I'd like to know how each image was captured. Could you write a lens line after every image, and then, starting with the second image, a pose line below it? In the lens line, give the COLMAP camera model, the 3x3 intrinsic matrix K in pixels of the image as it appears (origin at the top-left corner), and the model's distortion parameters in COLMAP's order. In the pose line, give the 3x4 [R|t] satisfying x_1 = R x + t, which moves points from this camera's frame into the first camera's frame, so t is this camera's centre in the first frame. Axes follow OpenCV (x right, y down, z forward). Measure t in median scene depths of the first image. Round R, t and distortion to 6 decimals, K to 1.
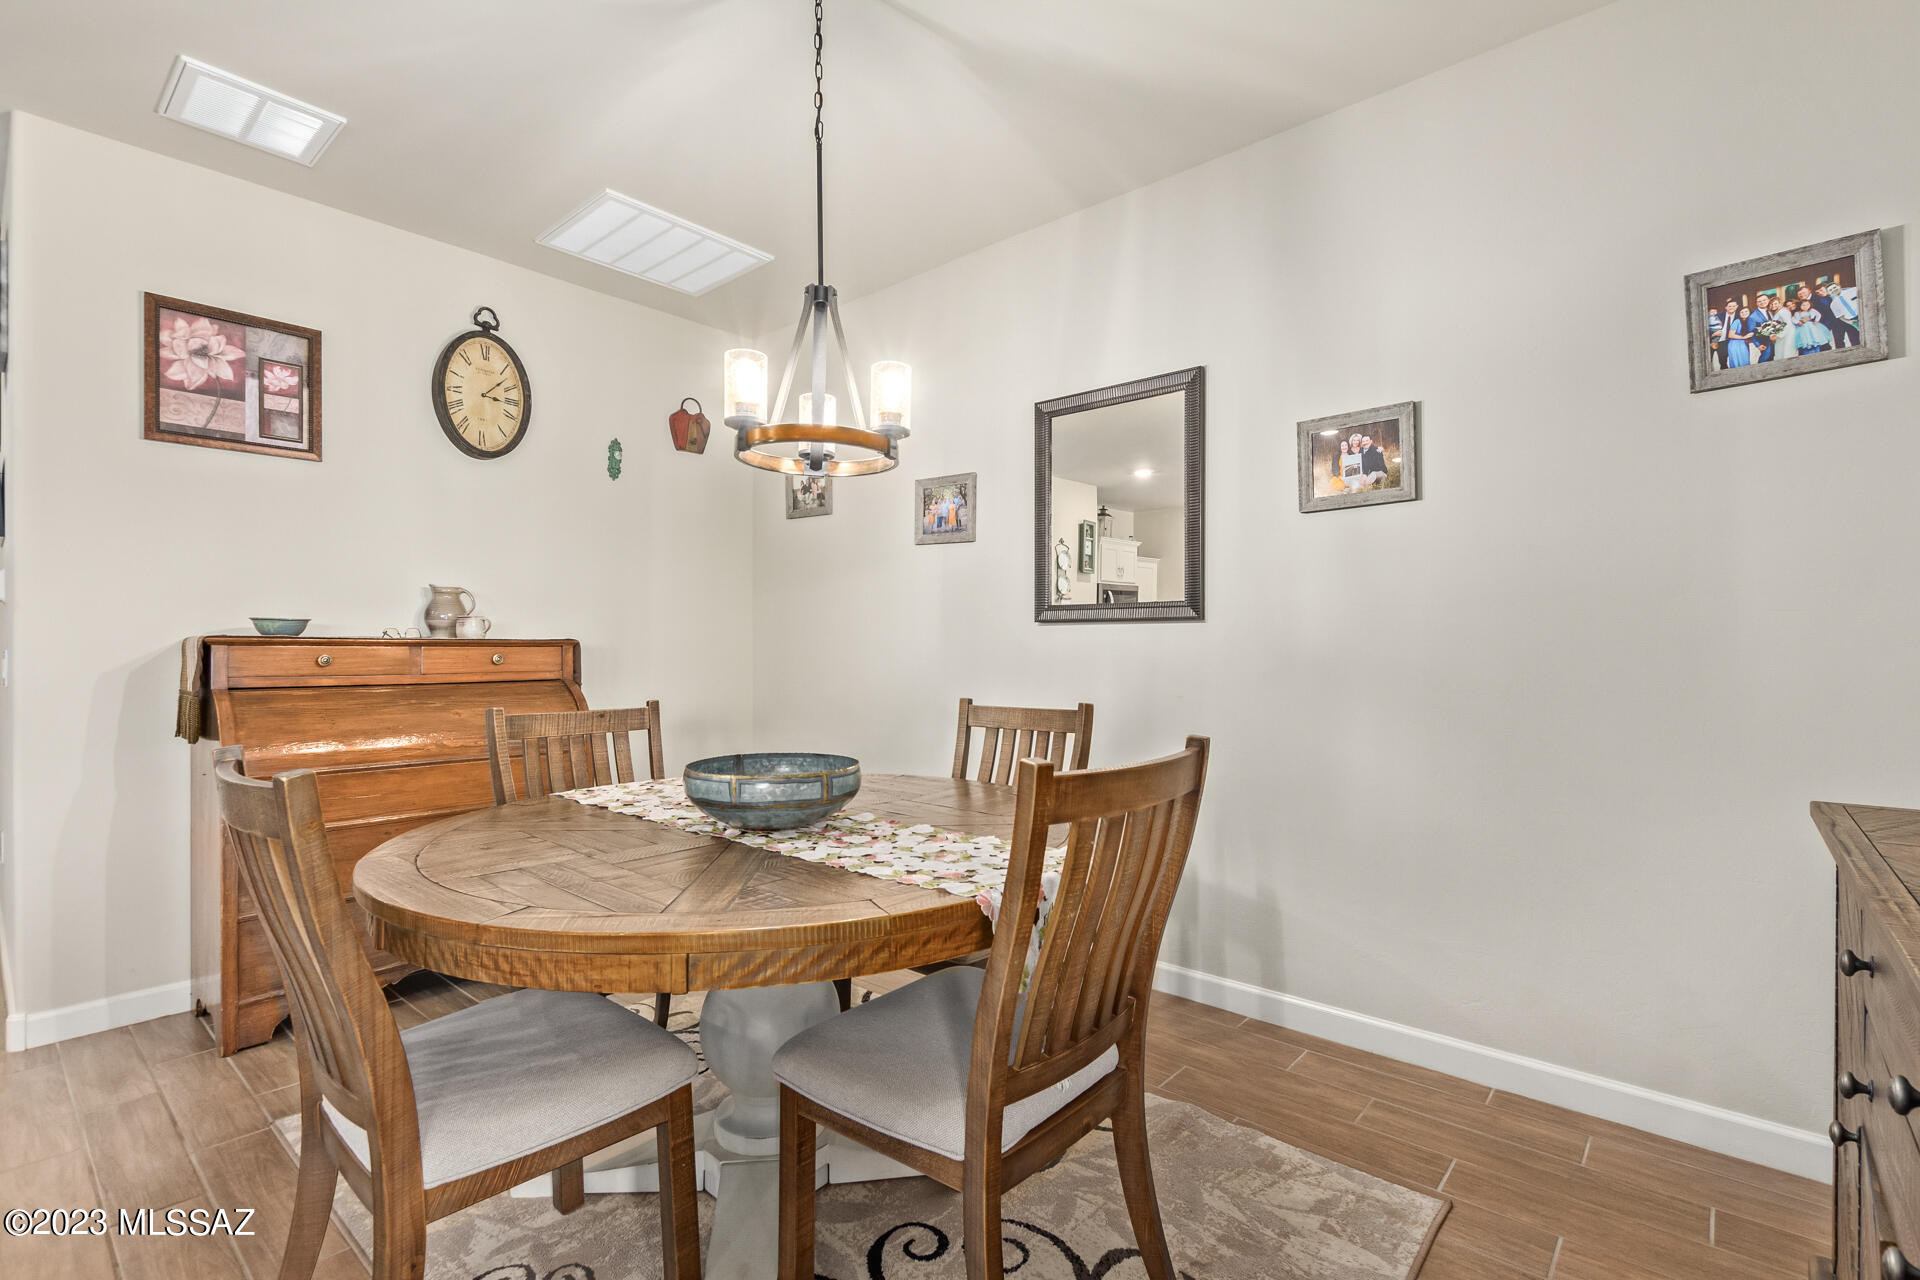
lens RADIAL K [[878.2, 0, 972.7], [0, 878.2, 647.3], [0, 0, 1]] dist [0.005238, -0.000539]
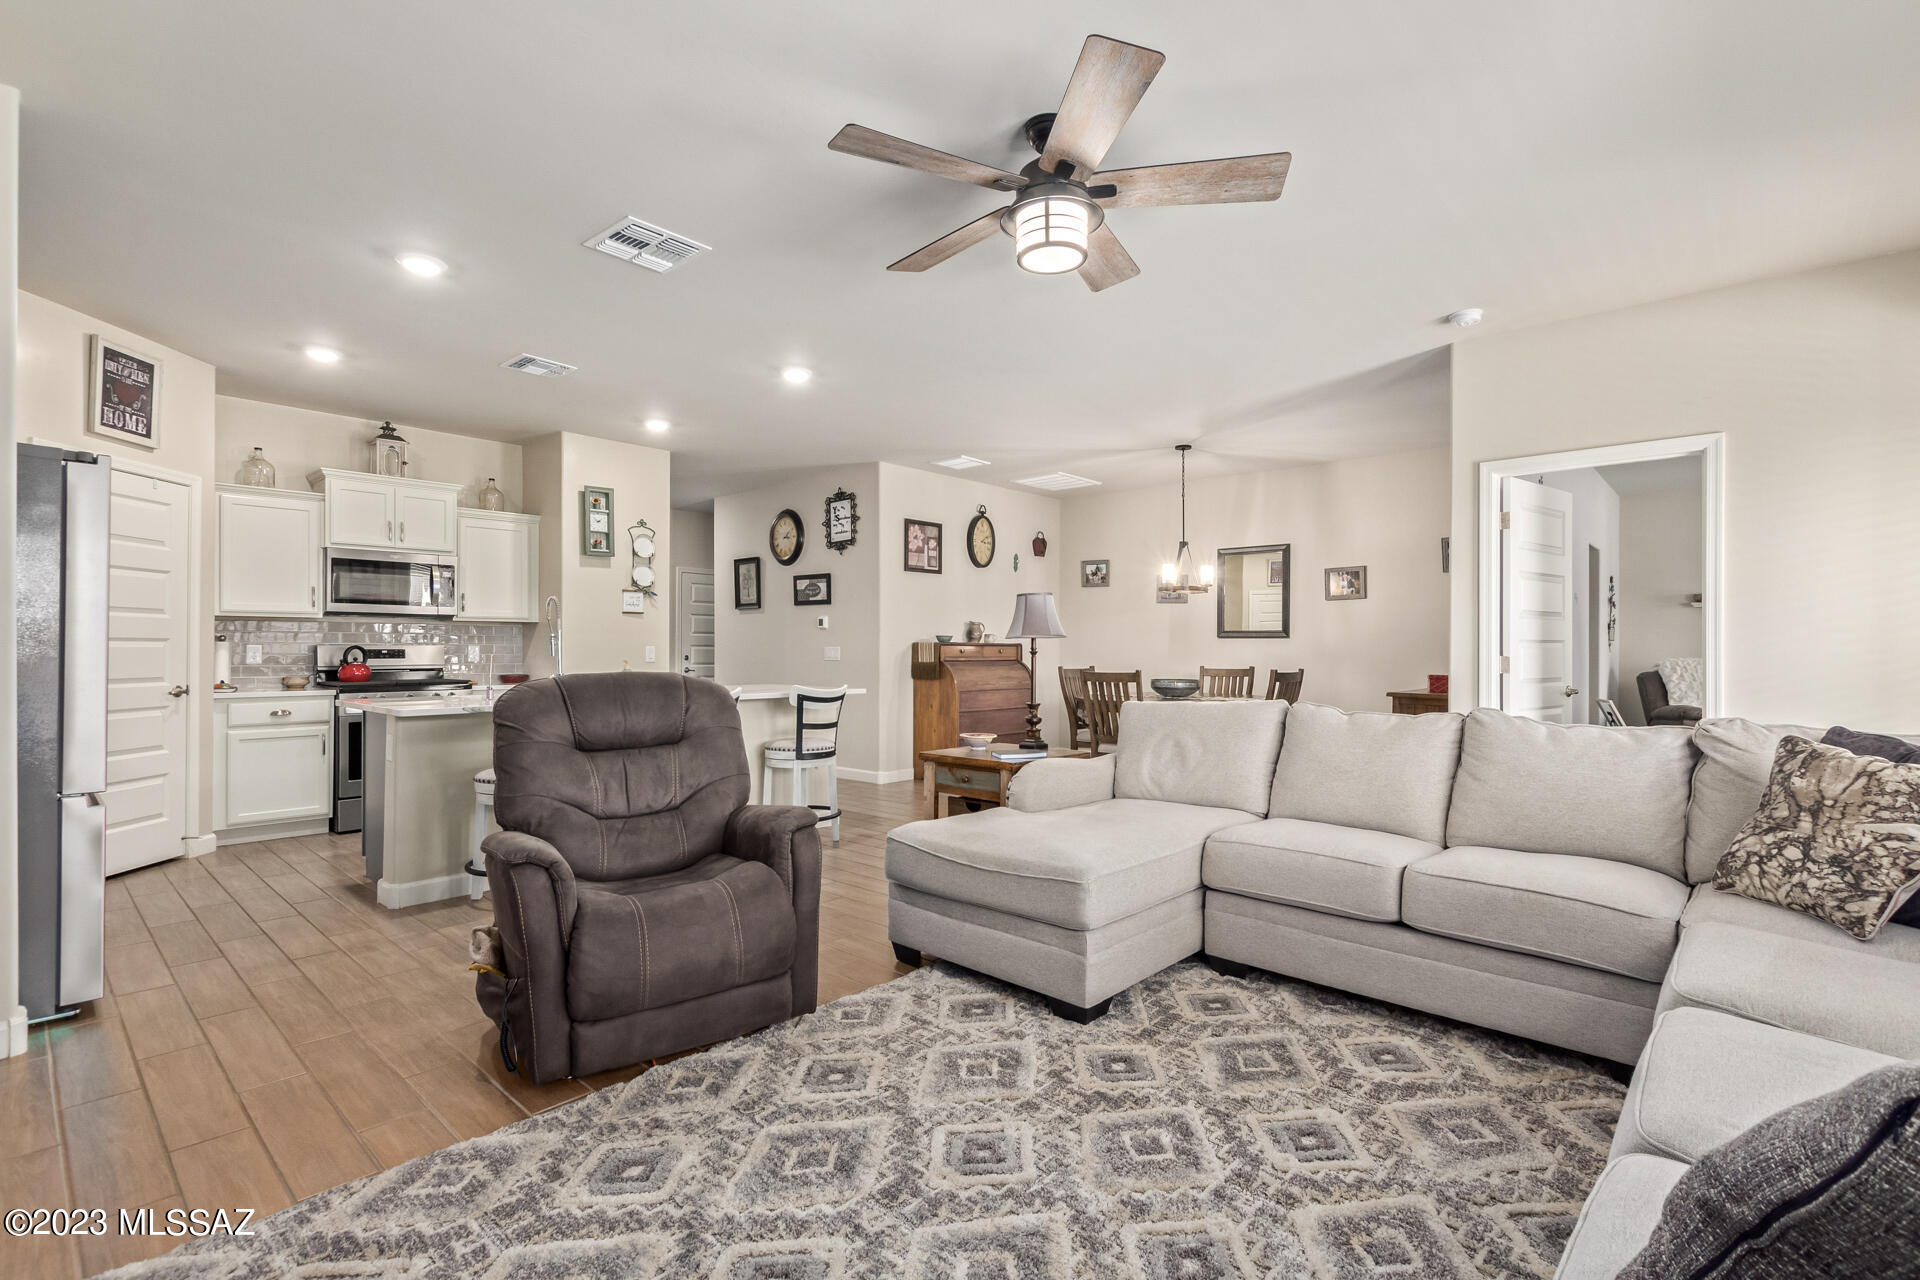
lens RADIAL K [[878.2, 0, 976.9], [0, 878.2, 642.3], [0, 0, 1]] dist [0.005238, -0.000539]
pose [[0.999791, 0.003120, -0.020190, -0.597118], [-0.003269, 0.999968, -0.007328, 0.006369], [0.020166, 0.007392, 0.999769, -1.595984]]
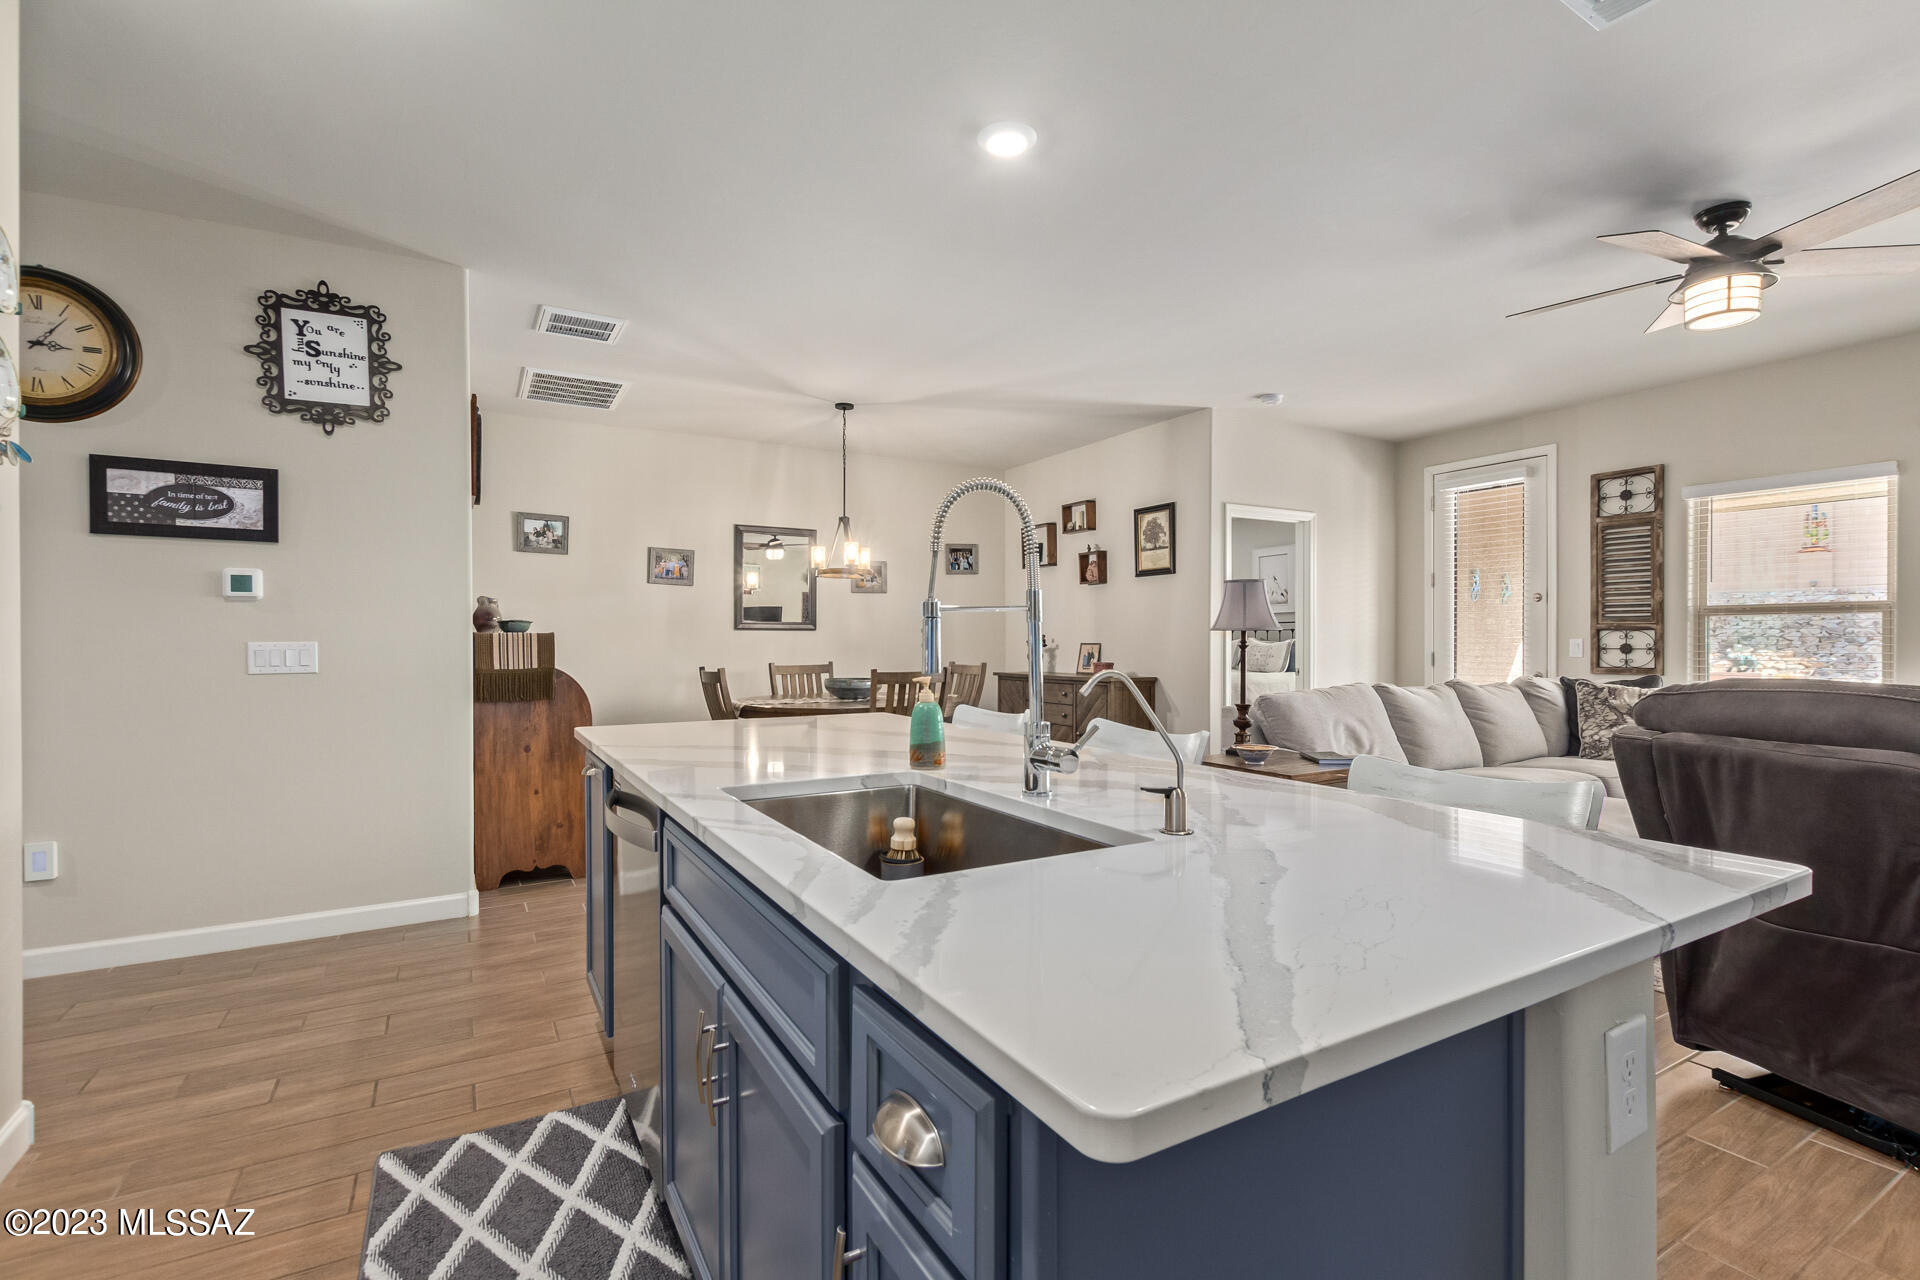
lens RADIAL K [[878.2, 0, 966.0], [0, 878.2, 664.9], [0, 0, 1]] dist [0.005238, -0.000539]
pose [[0.321028, -0.024710, 0.946747, -1.865567], [0.003527, 0.999684, 0.024896, 0.006392], [-0.947063, -0.004653, 0.321013, -0.203980]]
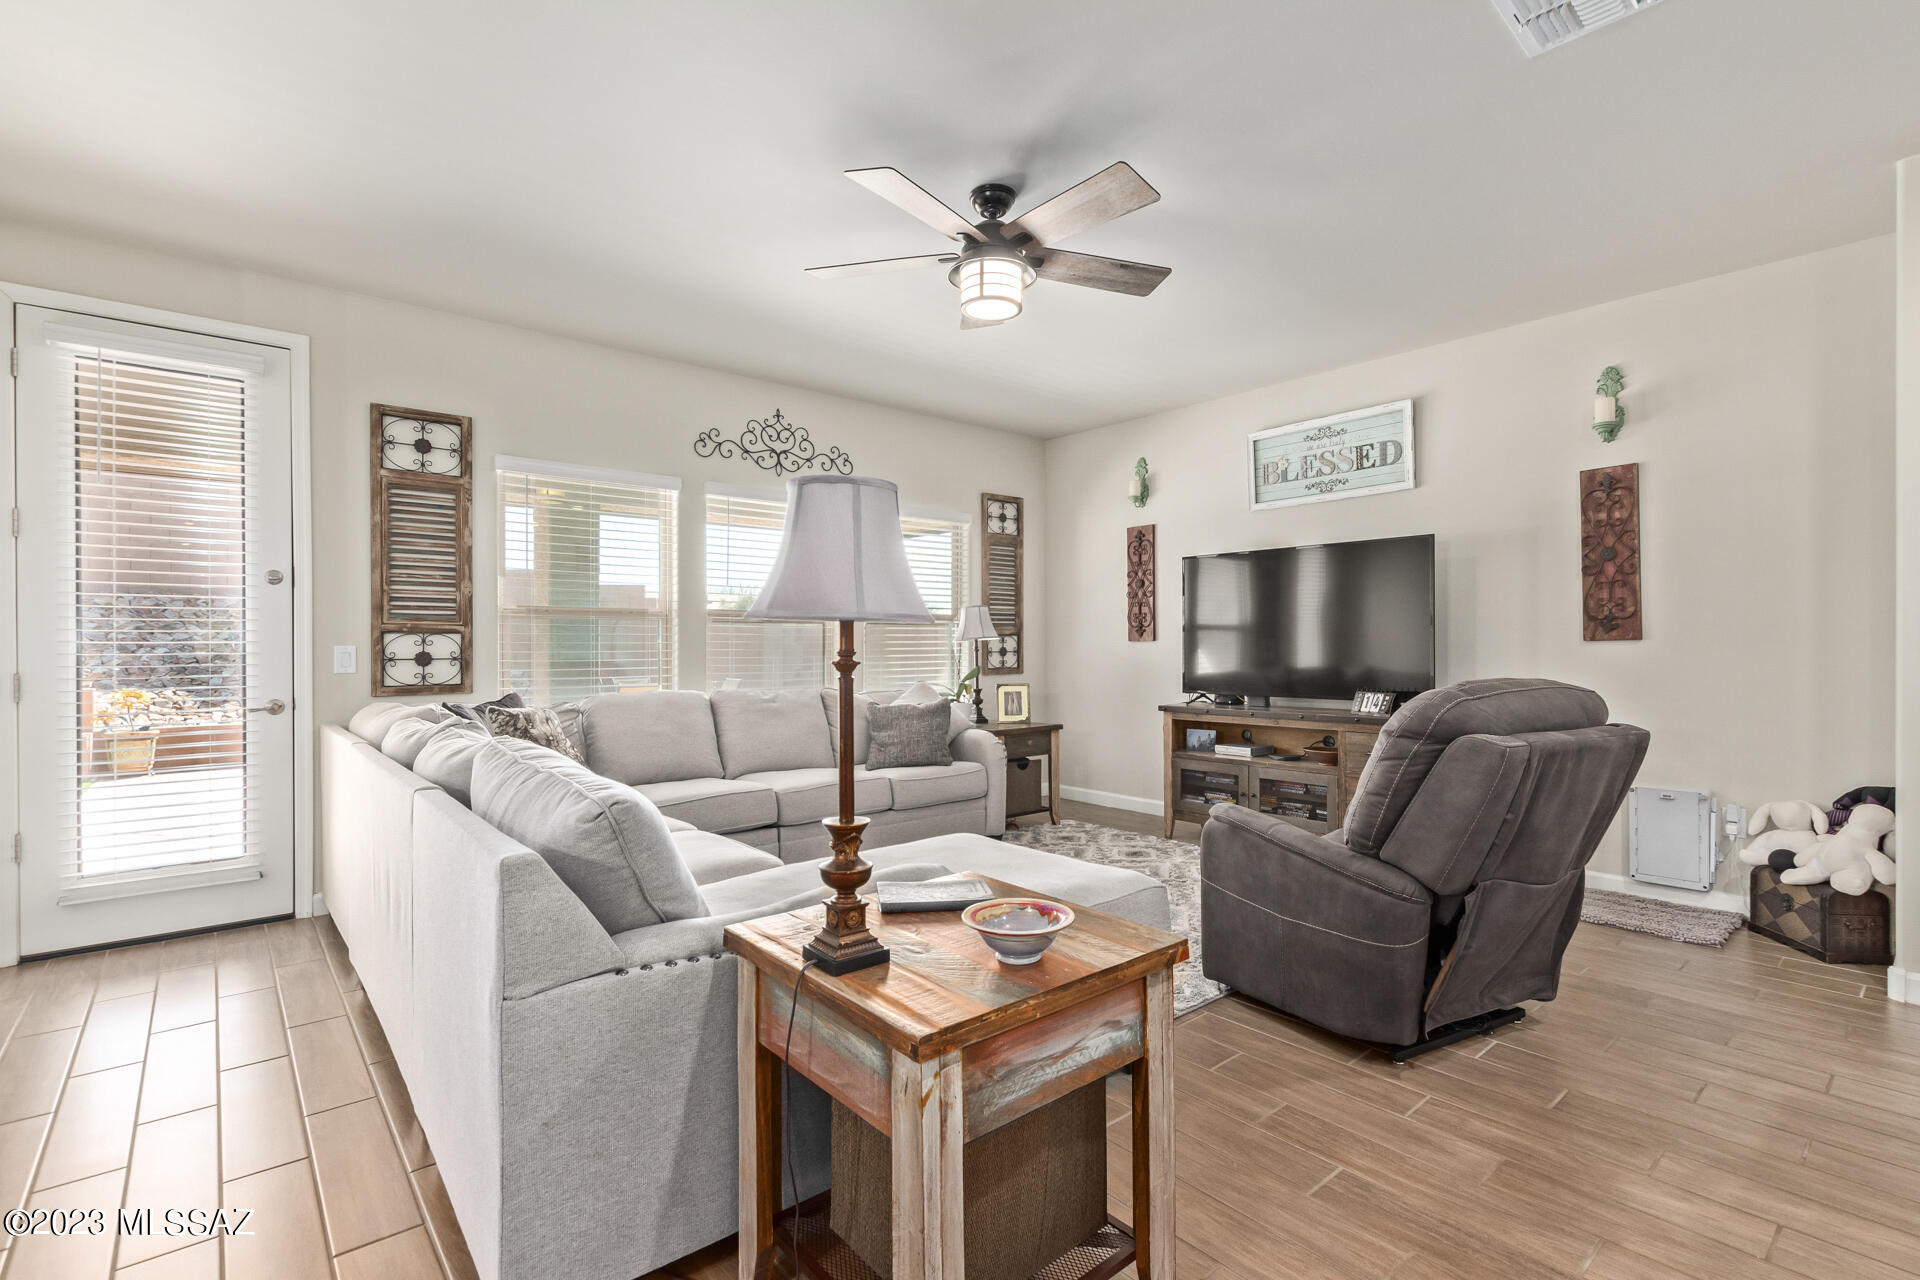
lens RADIAL K [[878.2, 0, 965.0], [0, 878.2, 633.3], [0, 0, 1]] dist [0.005238, -0.000539]
pose [[-0.987773, 0.005209, 0.155810, -0.668098], [0.003624, 0.999939, -0.010458, 0.001136], [-0.155855, -0.009766, -0.987732, 0.266711]]
